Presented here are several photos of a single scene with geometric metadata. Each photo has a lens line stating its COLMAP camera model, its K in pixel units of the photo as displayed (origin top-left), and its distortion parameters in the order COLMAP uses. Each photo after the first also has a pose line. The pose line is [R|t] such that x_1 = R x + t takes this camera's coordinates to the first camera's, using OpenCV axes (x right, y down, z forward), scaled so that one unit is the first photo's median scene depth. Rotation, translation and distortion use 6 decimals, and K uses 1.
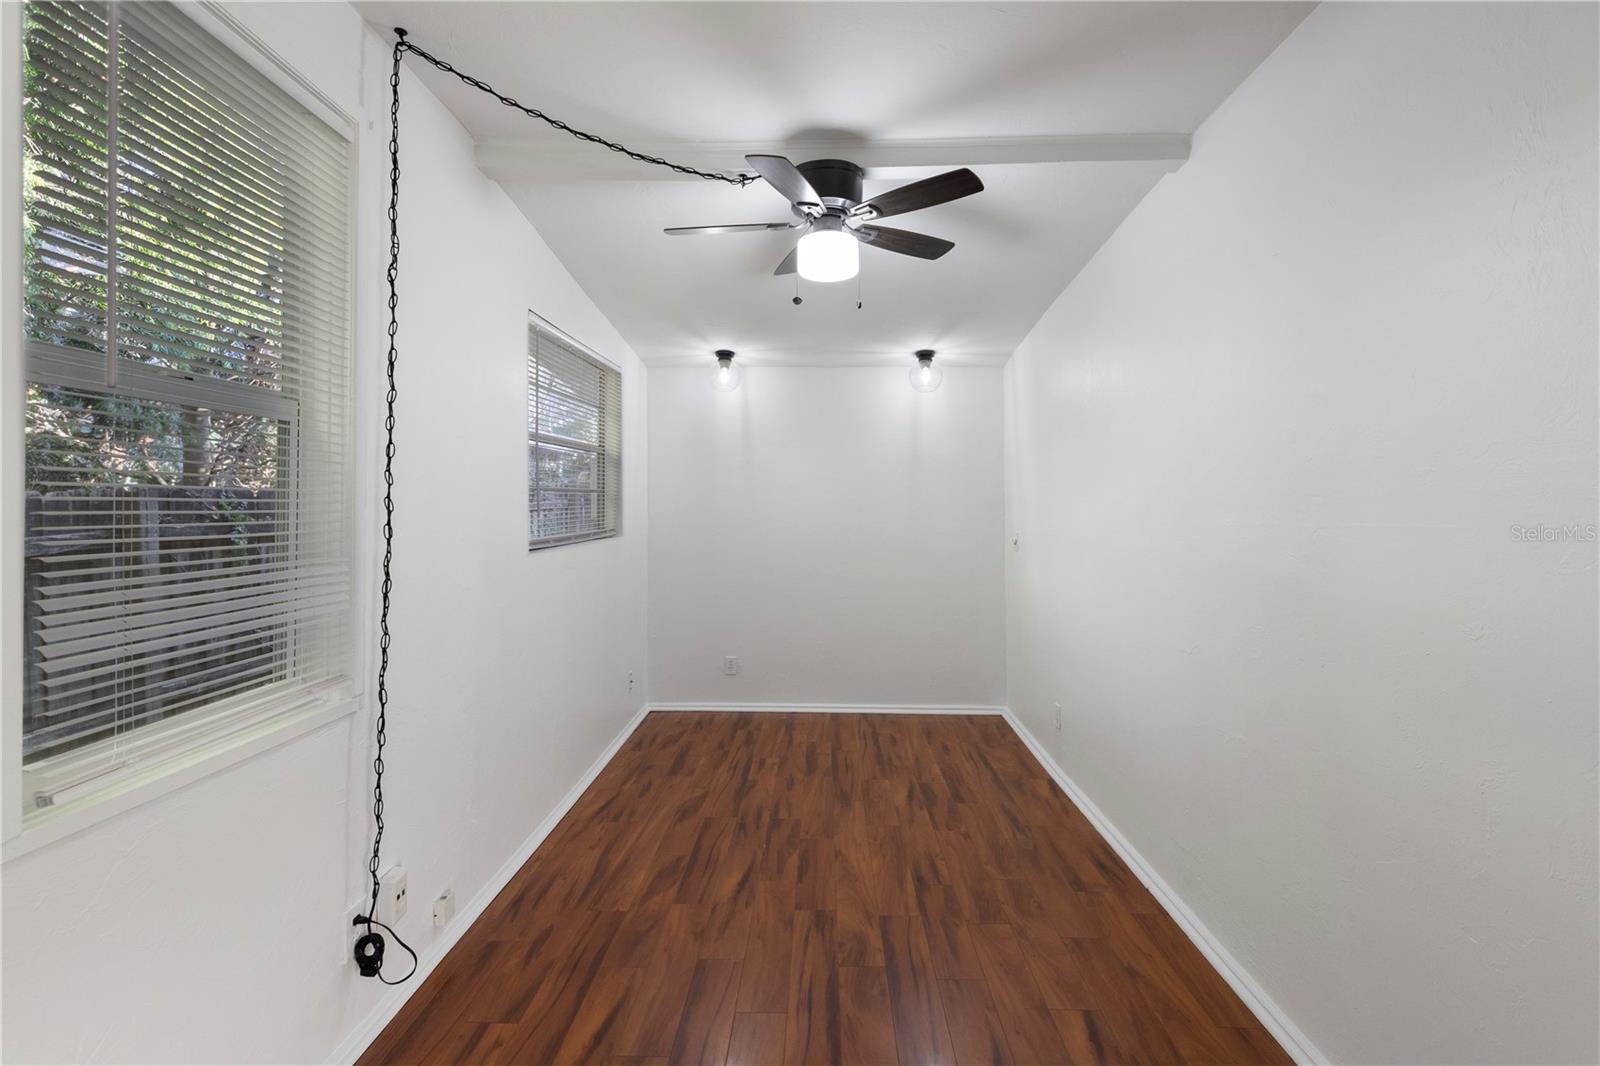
lens RADIAL K [[742.7, 0, 802.9], [0, 742.7, 499.8], [0, 0, 1]] dist [0.001609, 0.000505]
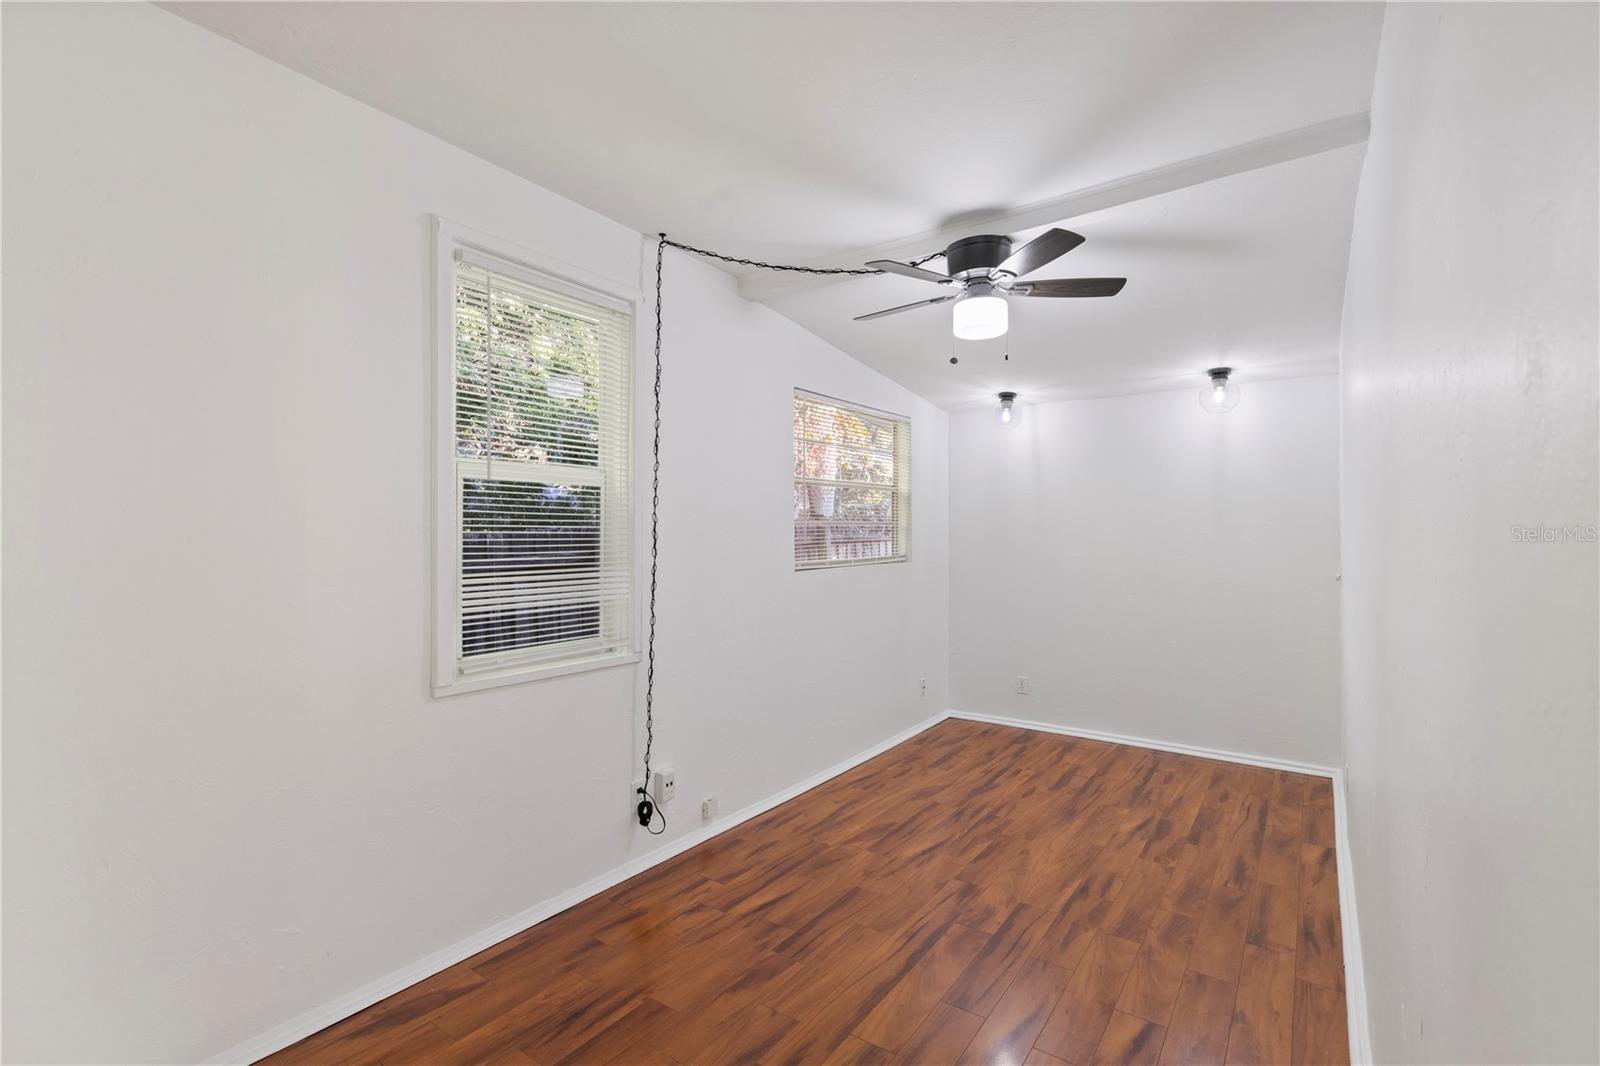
lens RADIAL K [[729.2, 0, 800.0], [0, 729.2, 533.0], [0, 0, 1]] dist [0.000880, 0.000314]
pose [[0.828921, -0.001690, -0.559363, 0.388144], [0.004109, 0.999987, 0.003069, -0.000907], [0.559350, -0.004843, 0.828917, -0.081771]]
